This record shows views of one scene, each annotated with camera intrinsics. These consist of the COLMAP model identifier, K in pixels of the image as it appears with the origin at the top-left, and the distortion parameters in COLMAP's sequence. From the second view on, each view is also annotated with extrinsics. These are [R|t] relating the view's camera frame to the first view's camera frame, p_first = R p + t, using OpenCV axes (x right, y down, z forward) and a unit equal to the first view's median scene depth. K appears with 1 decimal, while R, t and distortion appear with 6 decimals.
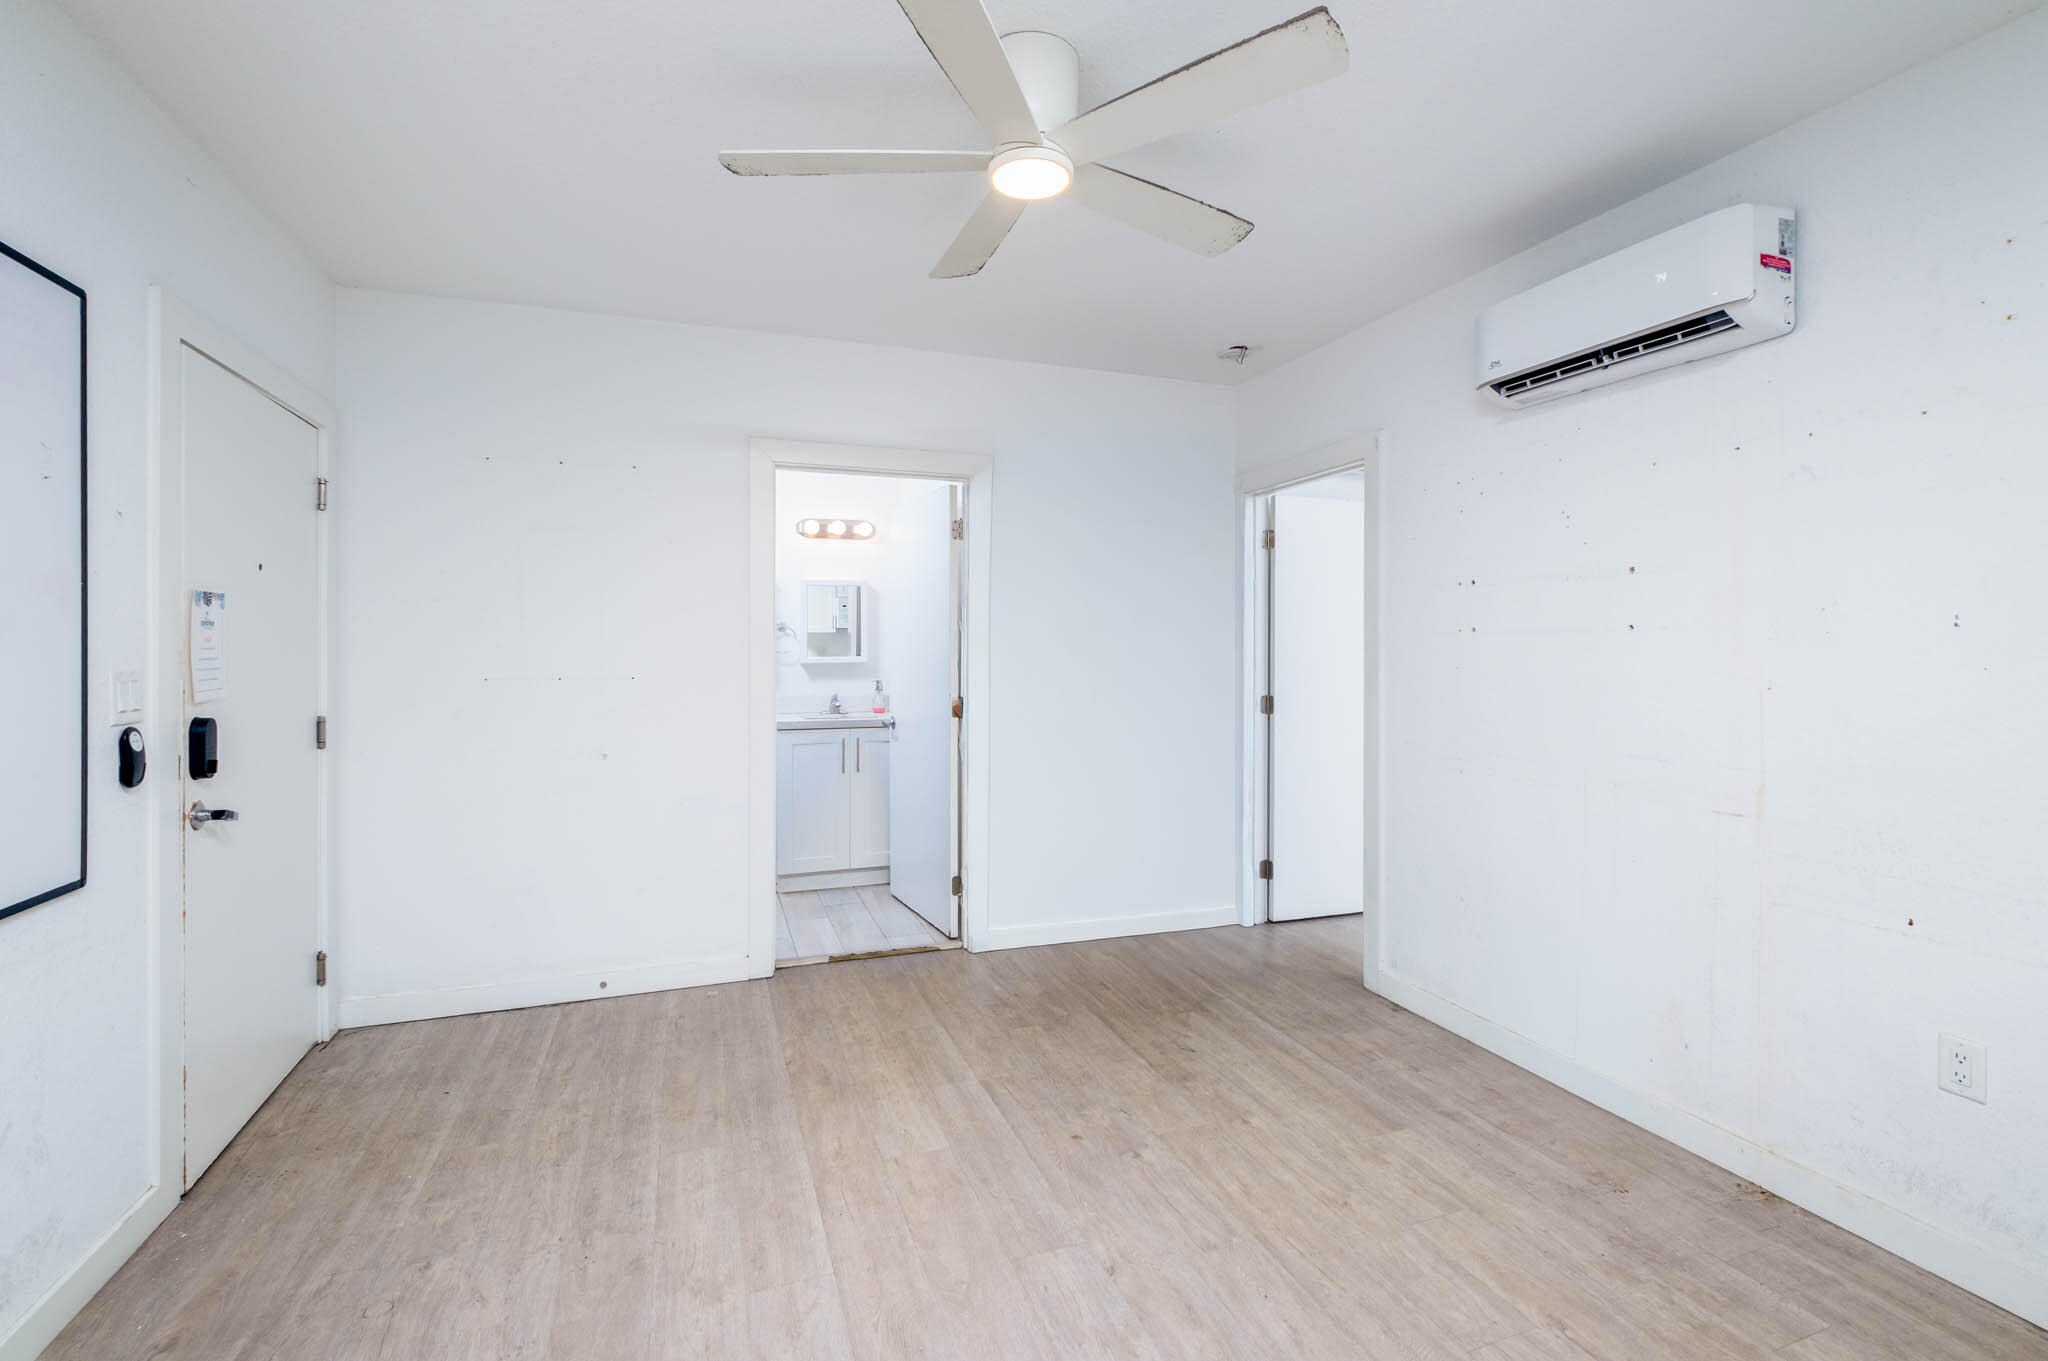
lens RADIAL K [[888.0, 0, 1021.7], [0, 888.0, 645.5], [0, 0, 1]] dist [0.000099, 0.000024]
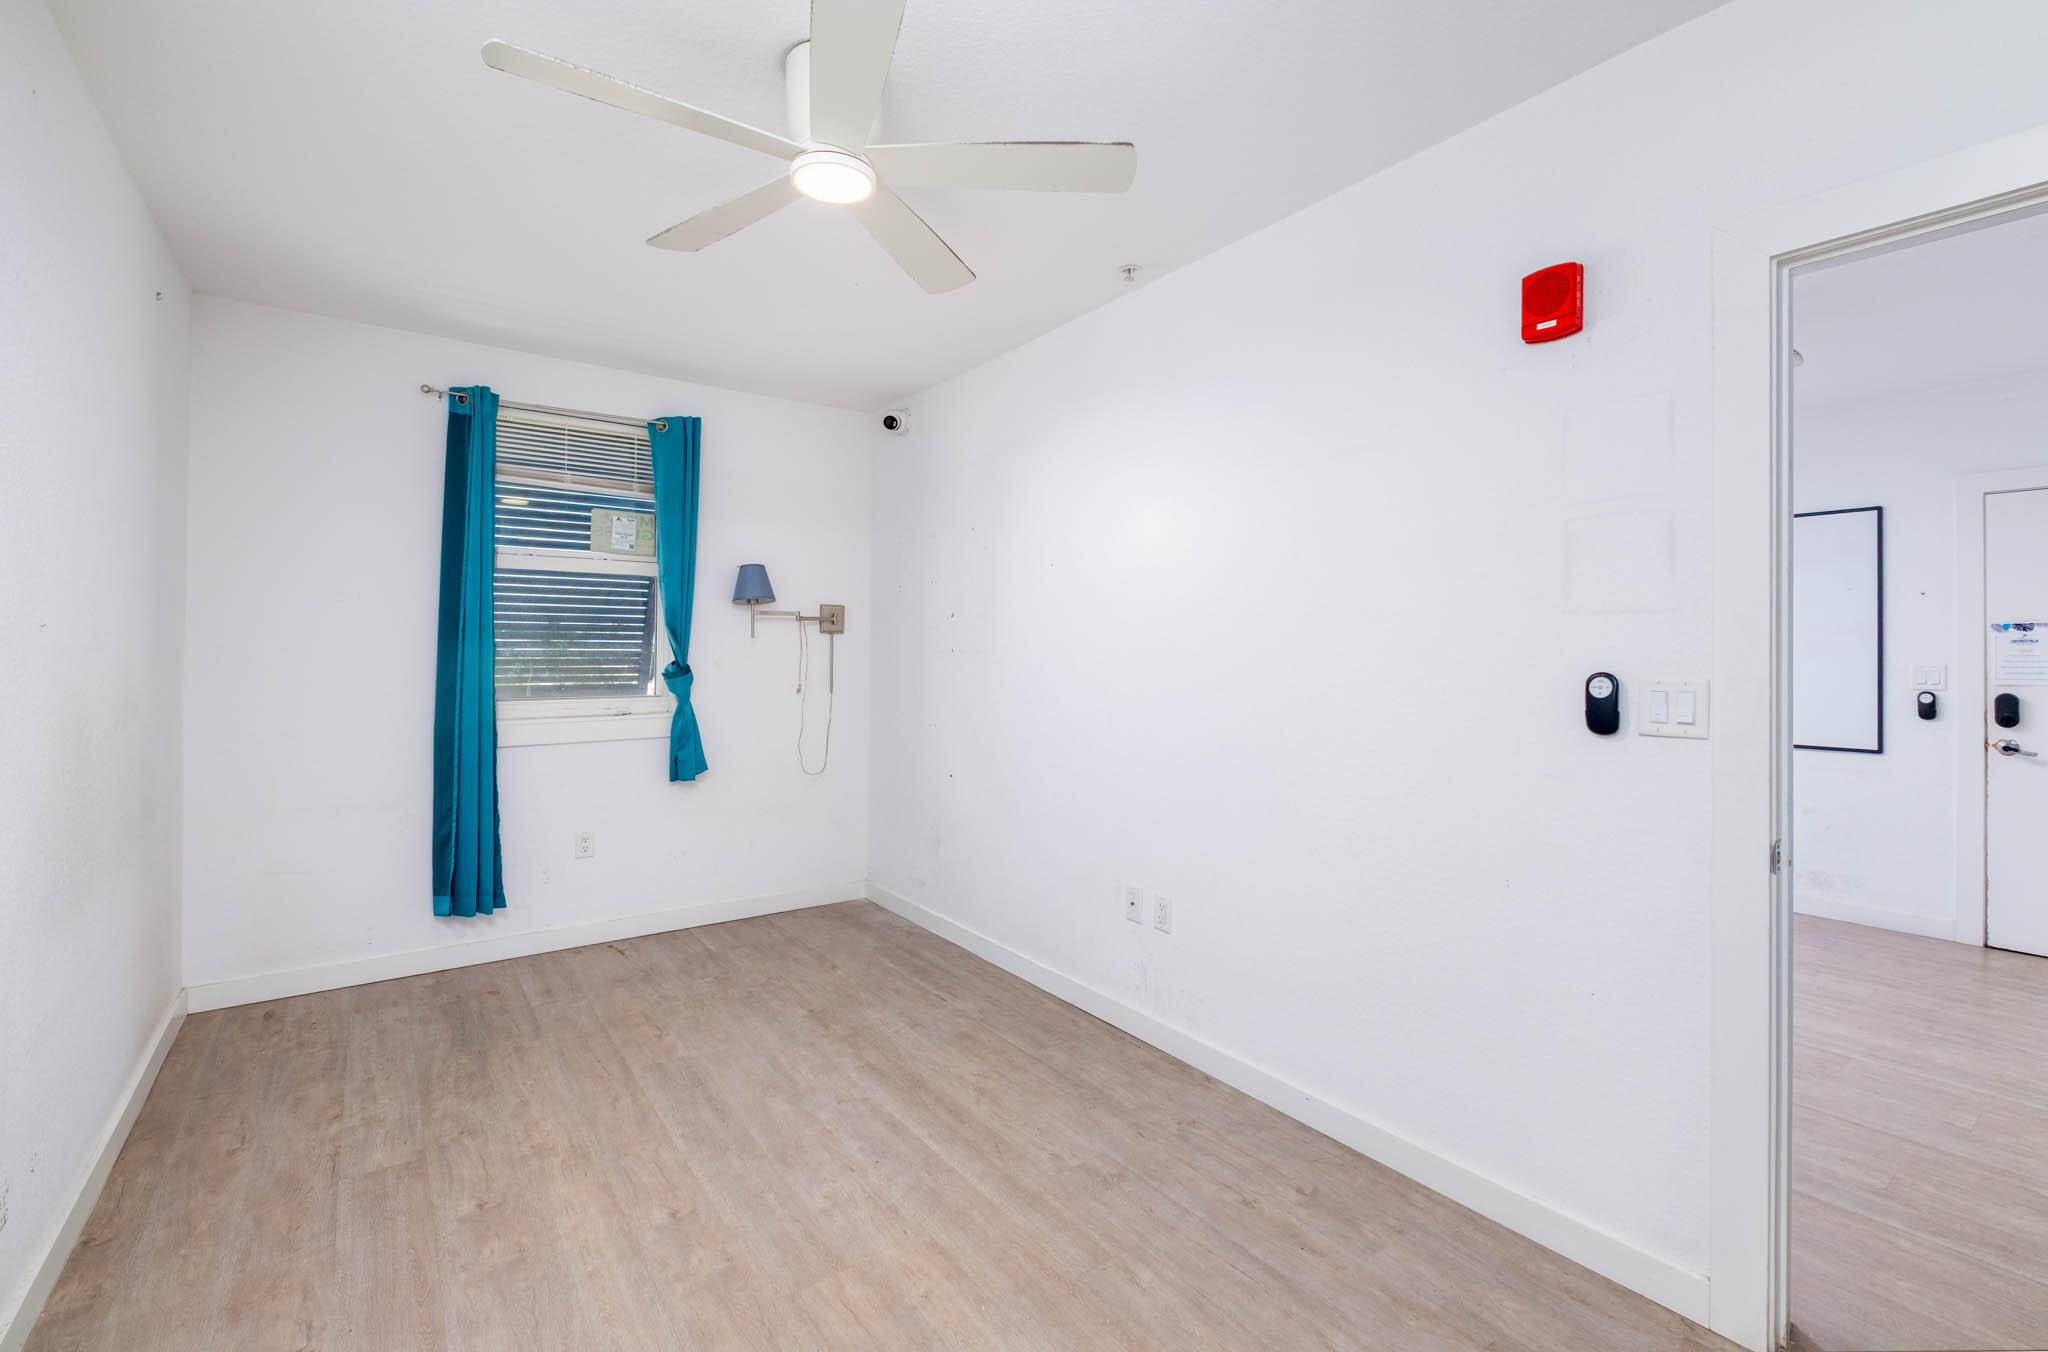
lens RADIAL K [[904.3, 0, 1024.0], [0, 904.3, 676.0], [0, 0, 1]] dist [-0.000117, -0.000037]
pose [[-0.963235, 0.003565, -0.268637, 1.203898], [-0.001069, 0.999853, 0.017104, 0.011929], [0.268658, 0.016762, -0.963090, 1.768918]]
